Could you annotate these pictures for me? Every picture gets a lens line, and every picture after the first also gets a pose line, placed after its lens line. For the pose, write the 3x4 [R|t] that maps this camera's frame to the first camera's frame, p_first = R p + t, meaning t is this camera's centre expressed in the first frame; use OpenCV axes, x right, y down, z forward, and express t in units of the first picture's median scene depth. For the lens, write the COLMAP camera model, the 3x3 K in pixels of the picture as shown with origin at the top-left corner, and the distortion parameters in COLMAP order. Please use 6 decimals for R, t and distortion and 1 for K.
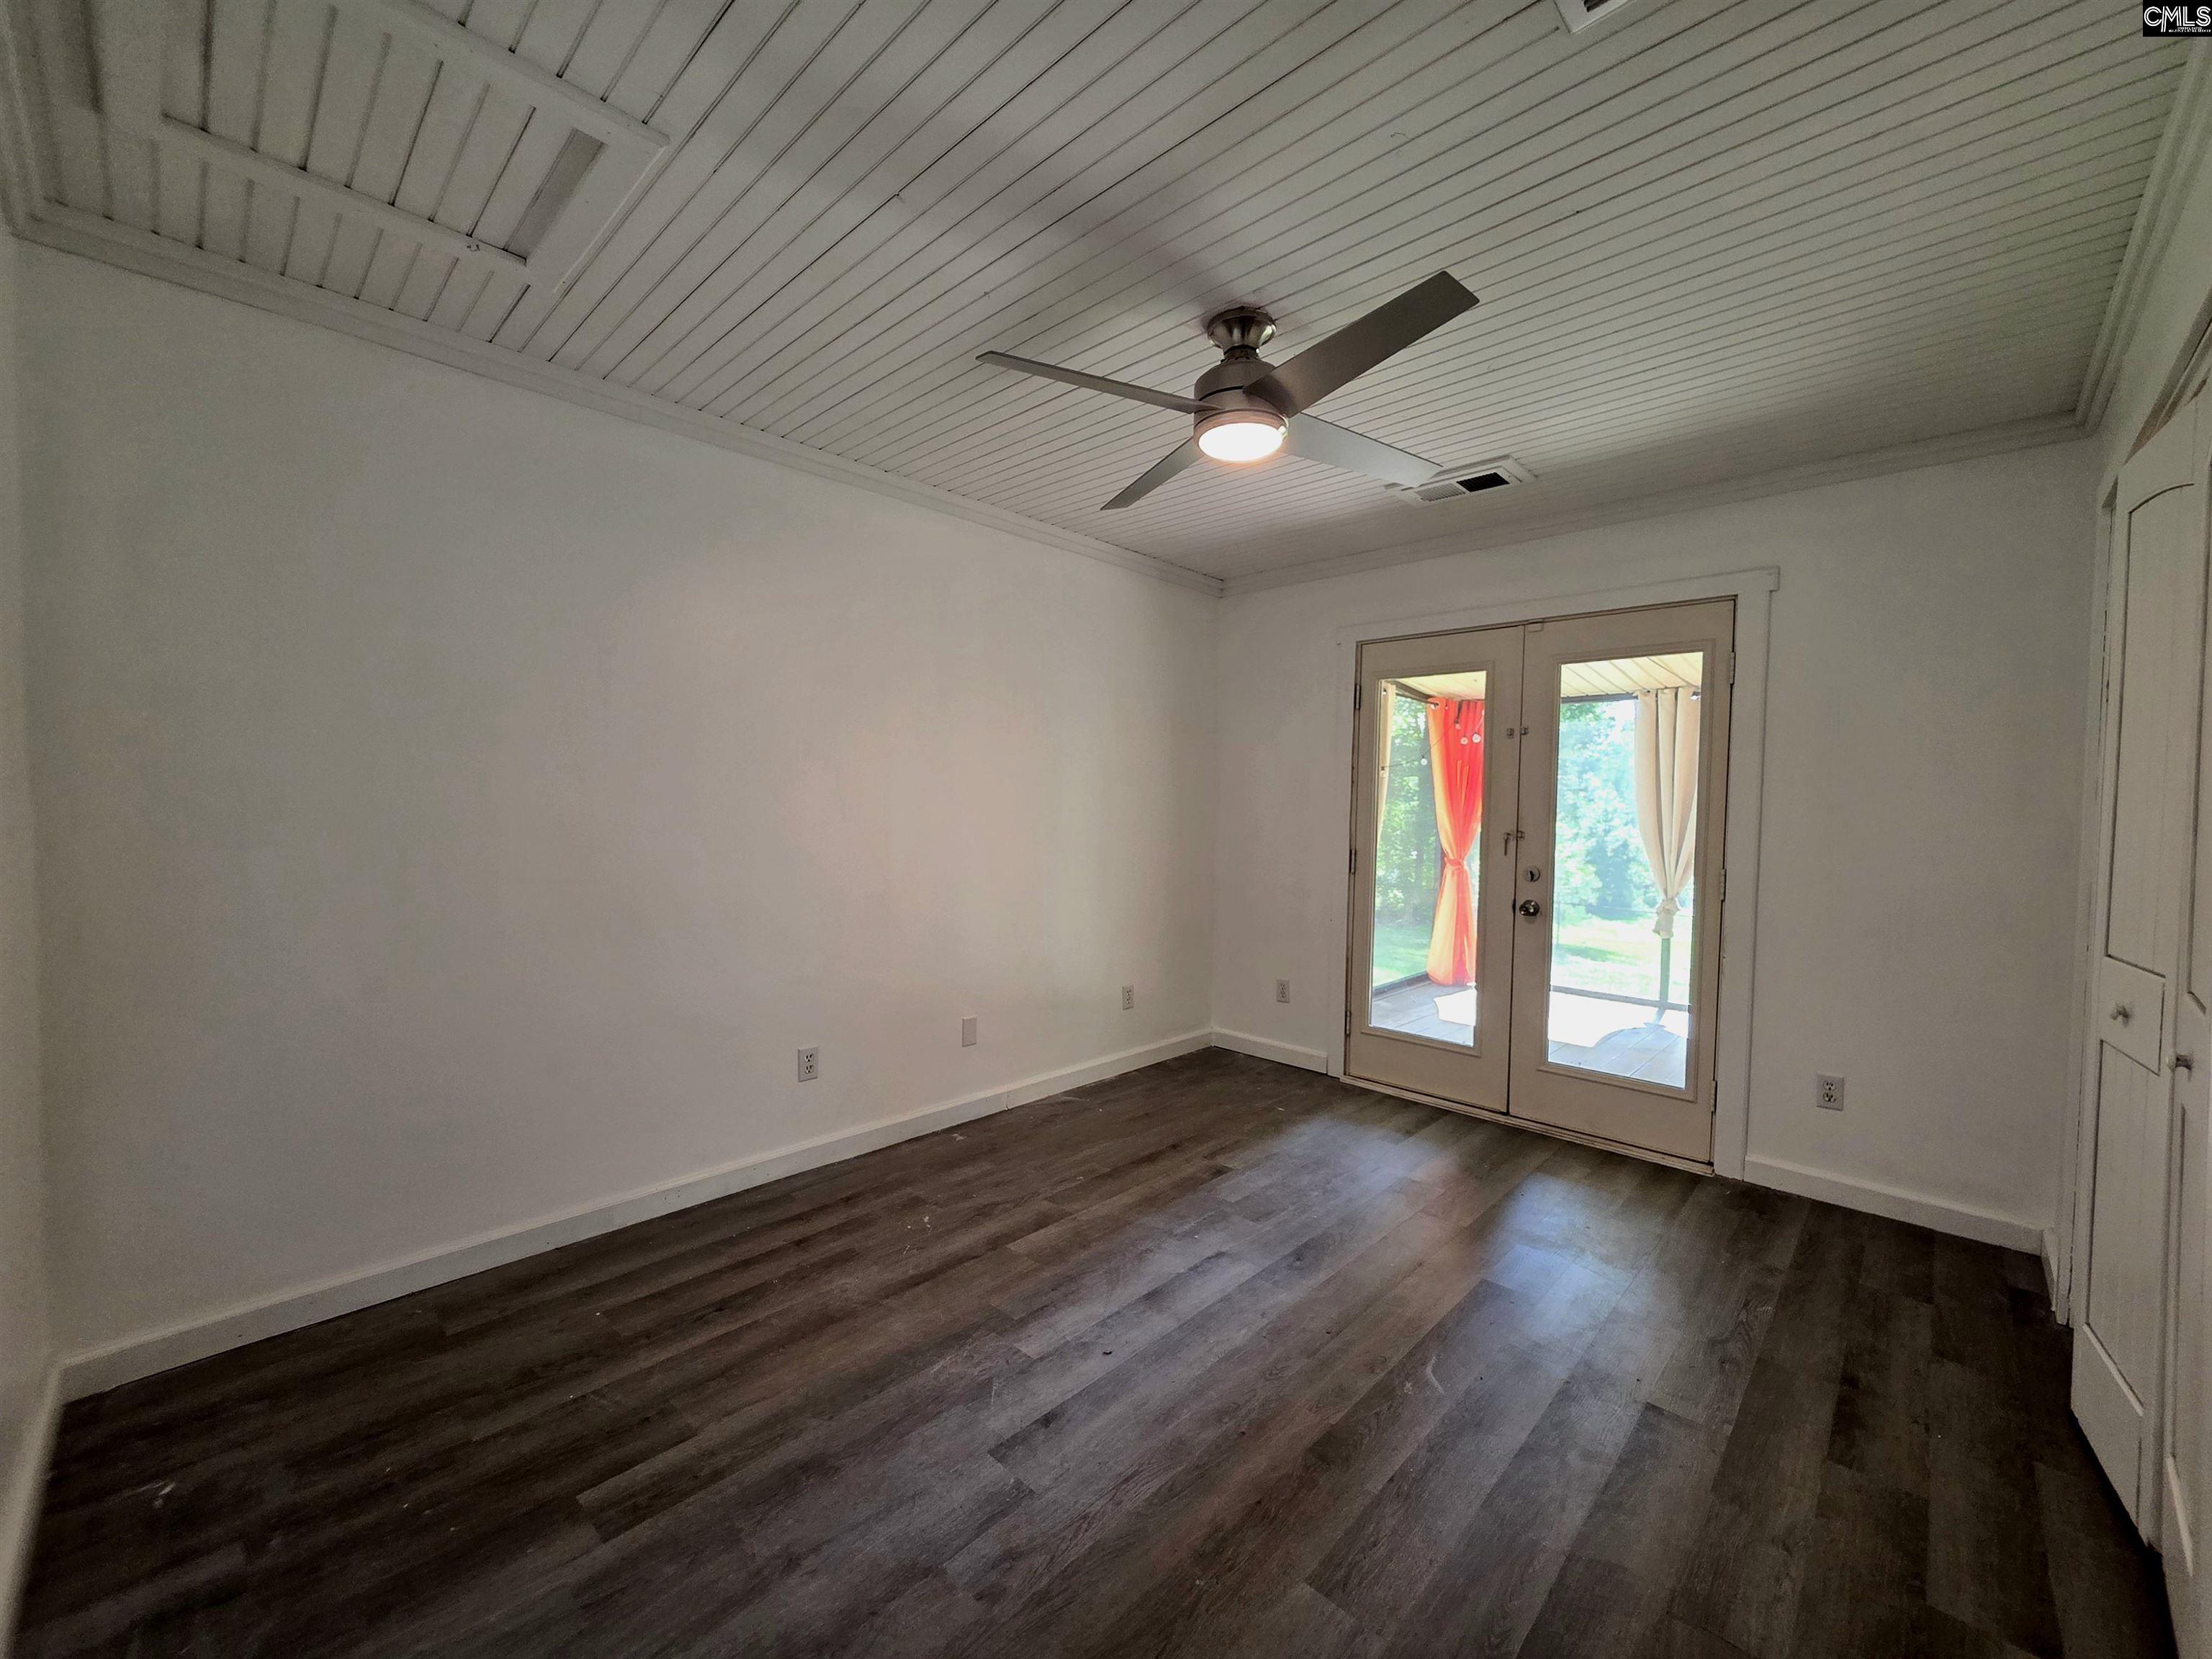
lens RADIAL K [[885.4, 0, 1107.2], [0, 885.4, 838.7], [0, 0, 1]] dist [0.000429, -0.000041]
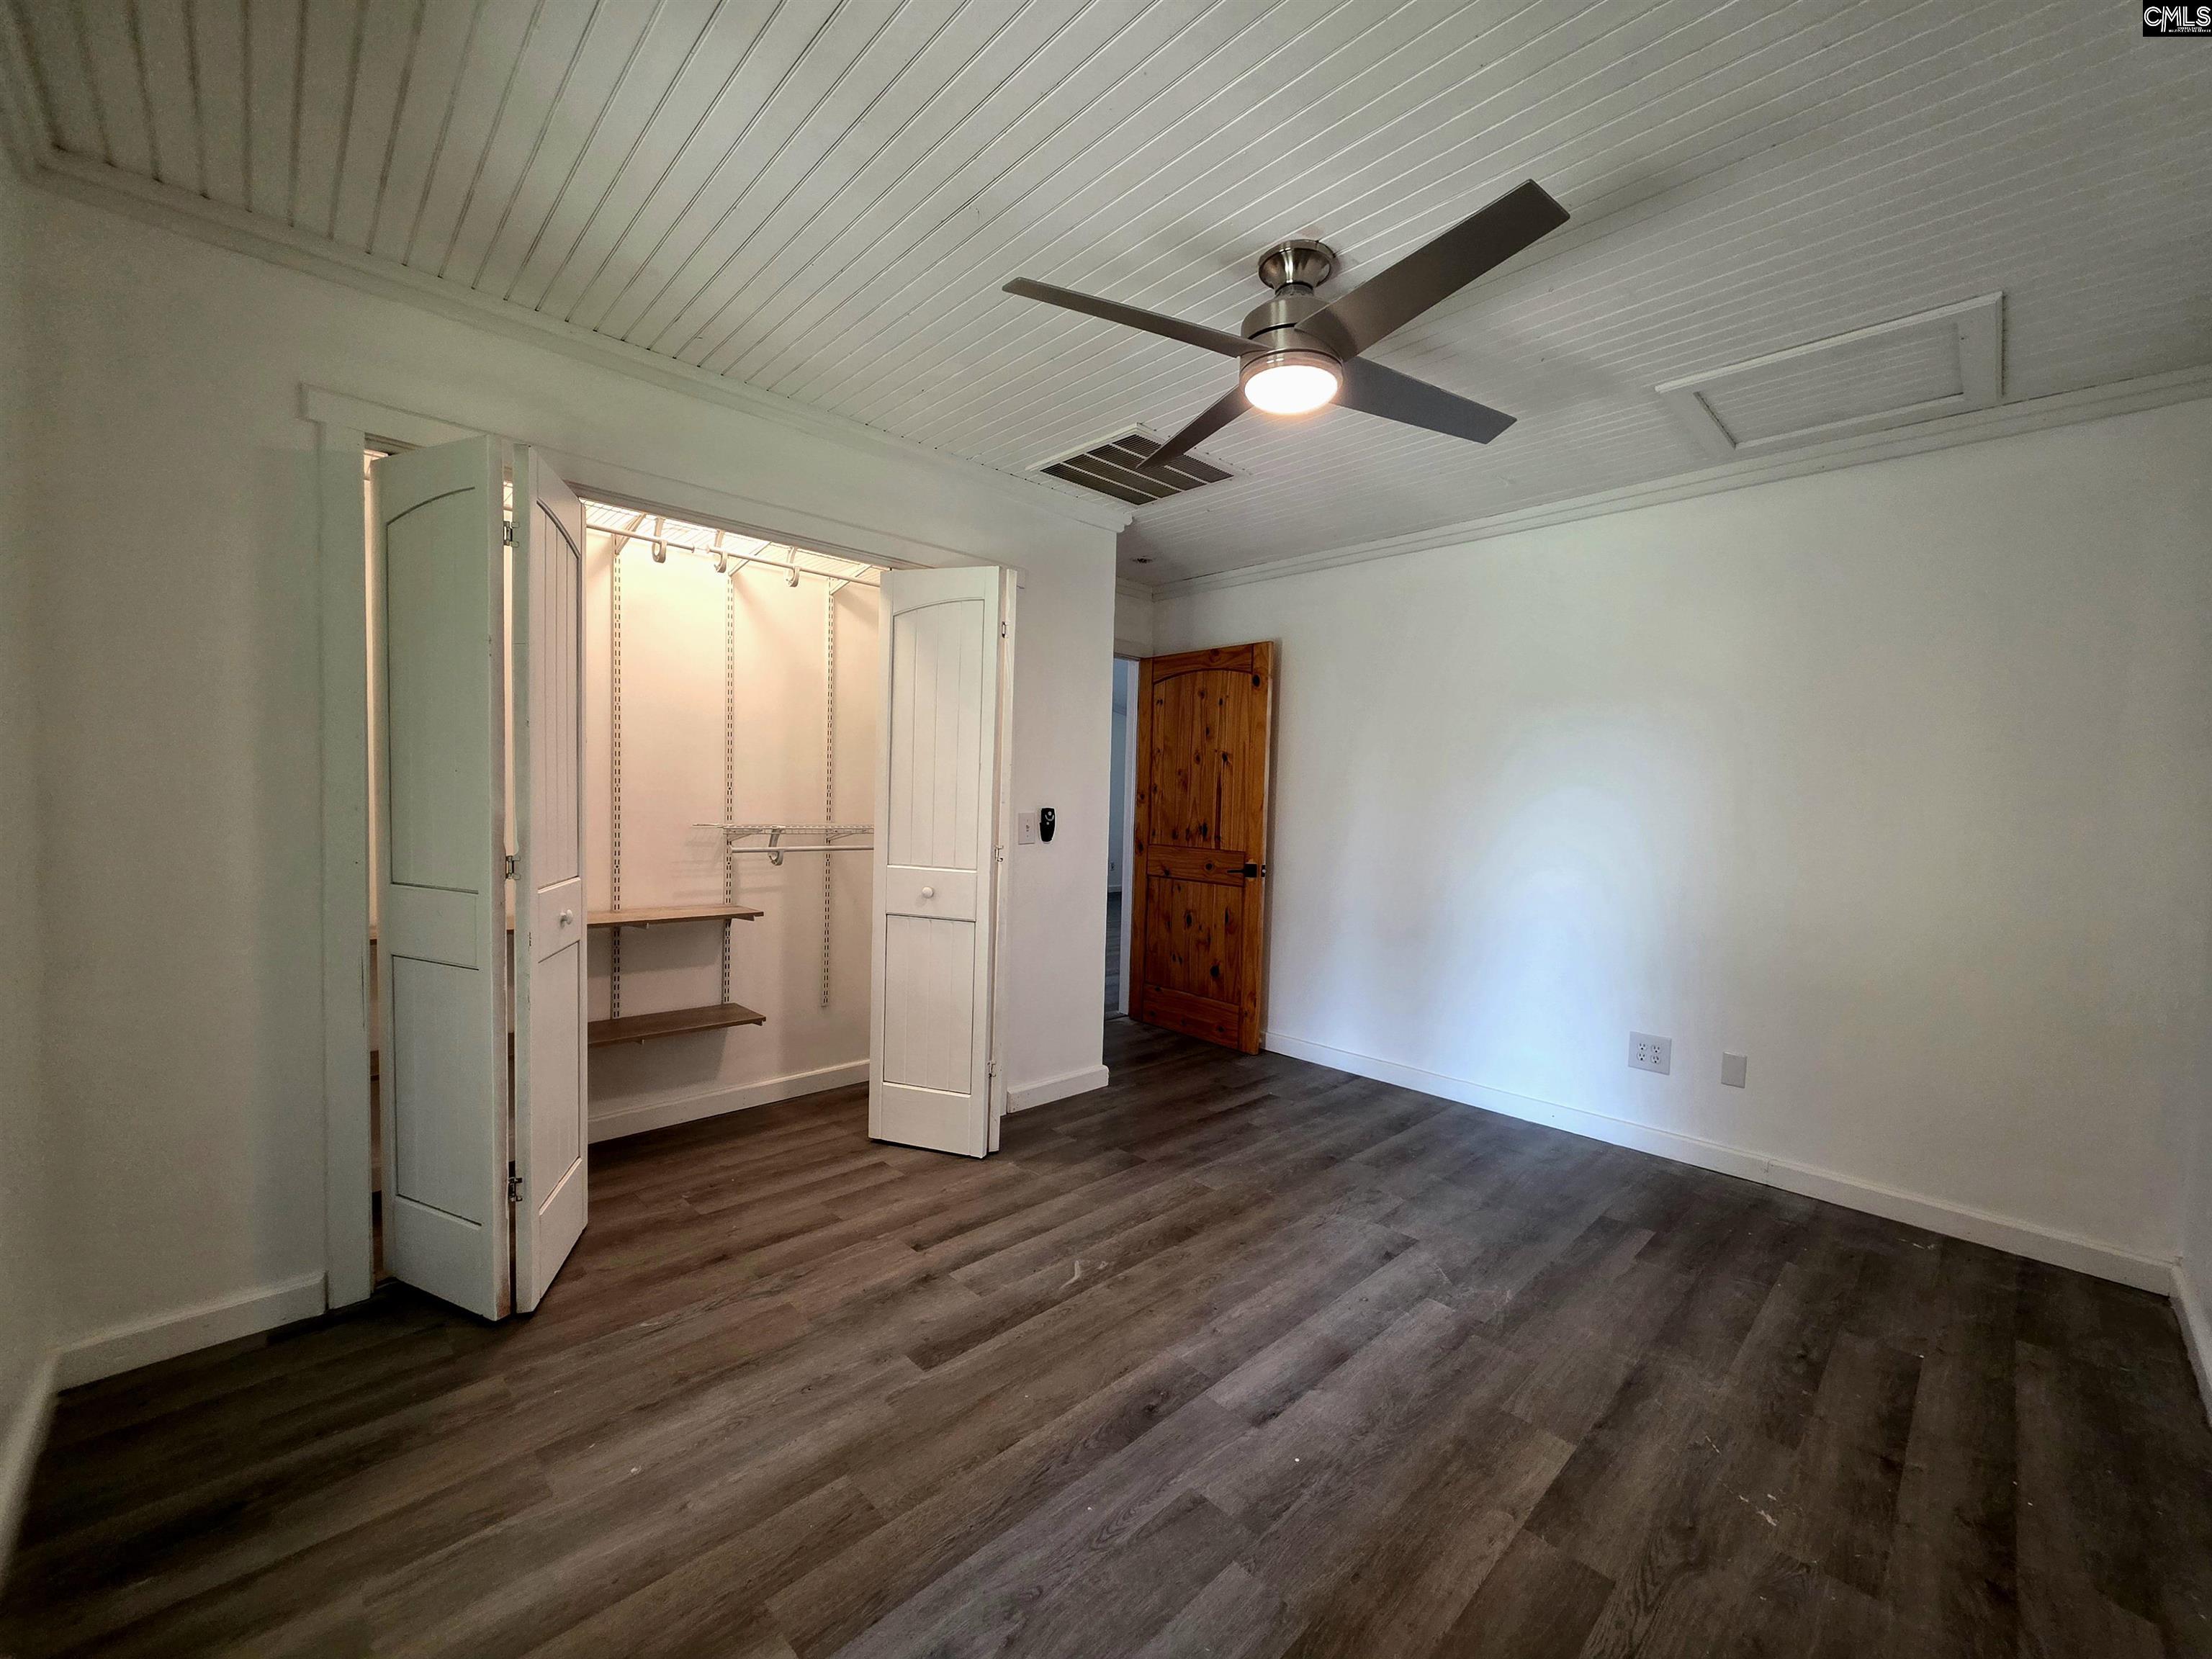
lens RADIAL K [[885.4, 0, 1107.2], [0, 885.4, 838.7], [0, 0, 1]] dist [0.000429, -0.000041]
pose [[-0.998298, -0.043504, 0.038836, 0.268506], [-0.040076, 0.995569, 0.085062, -0.055349], [-0.042364, 0.083361, -0.995618, 1.852514]]
